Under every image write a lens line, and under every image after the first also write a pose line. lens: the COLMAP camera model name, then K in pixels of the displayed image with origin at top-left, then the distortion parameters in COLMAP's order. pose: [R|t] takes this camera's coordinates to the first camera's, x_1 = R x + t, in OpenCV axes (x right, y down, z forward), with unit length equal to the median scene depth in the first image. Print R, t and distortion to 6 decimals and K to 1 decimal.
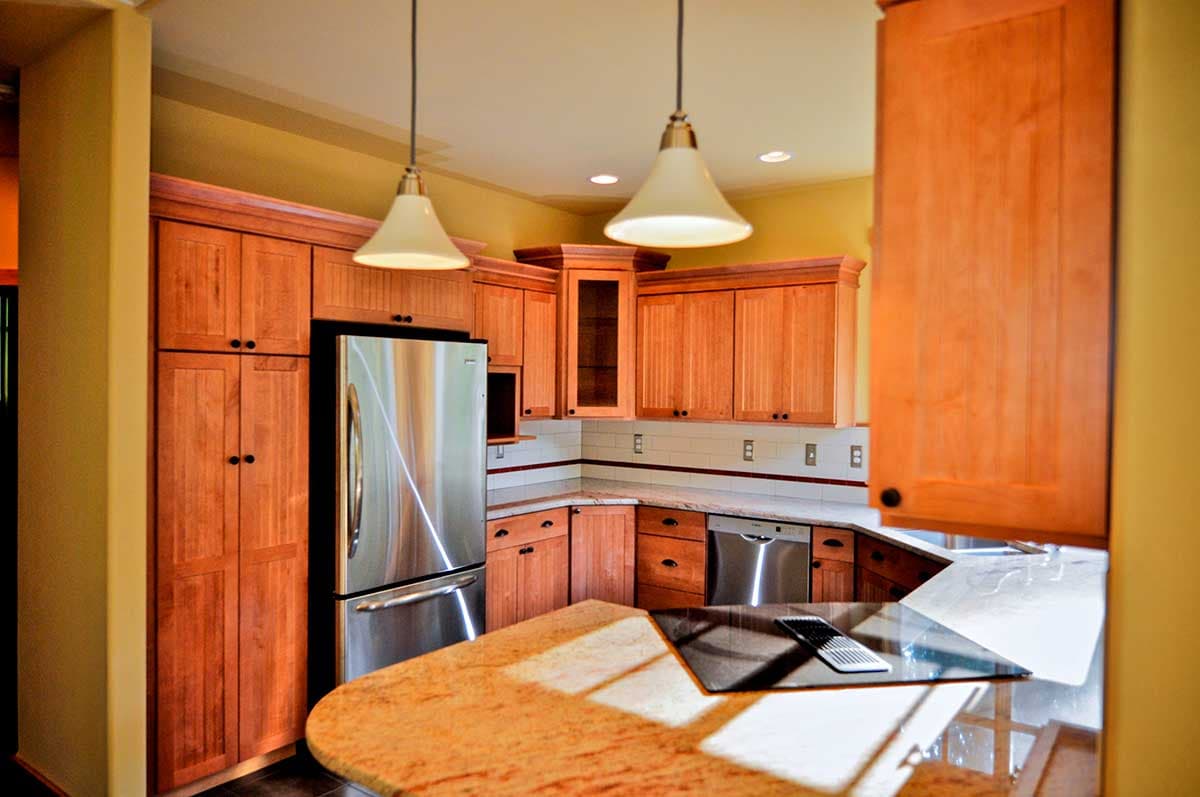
lens RADIAL K [[803.2, 0, 601.1], [0, 803.2, 398.6], [0, 0, 1]] dist [-0.003209, -0.002089]
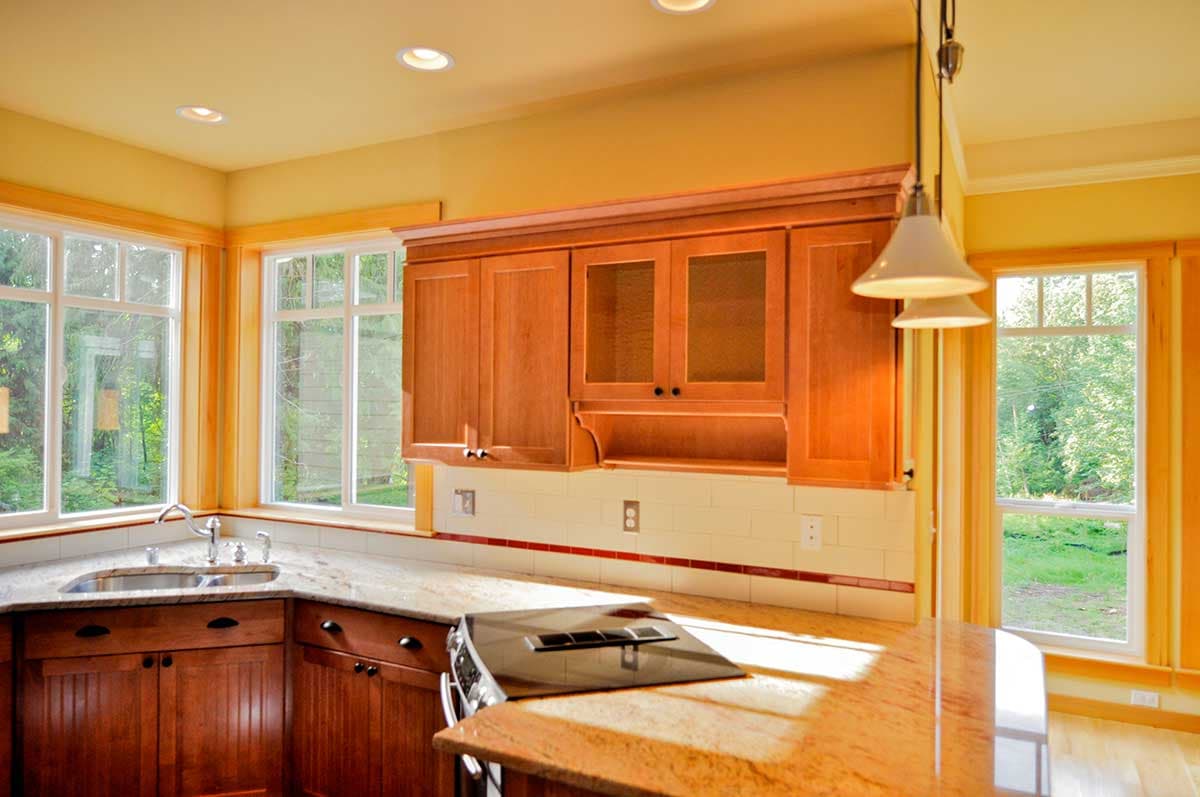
lens RADIAL K [[803.2, 0, 599.9], [0, 803.2, 396.6], [0, 0, 1]] dist [-0.003209, -0.002089]
pose [[-0.134680, -0.006004, 0.990871, -1.016378], [0.004672, 0.999967, 0.006694, -0.059698], [-0.990878, 0.005531, -0.134647, 1.373275]]
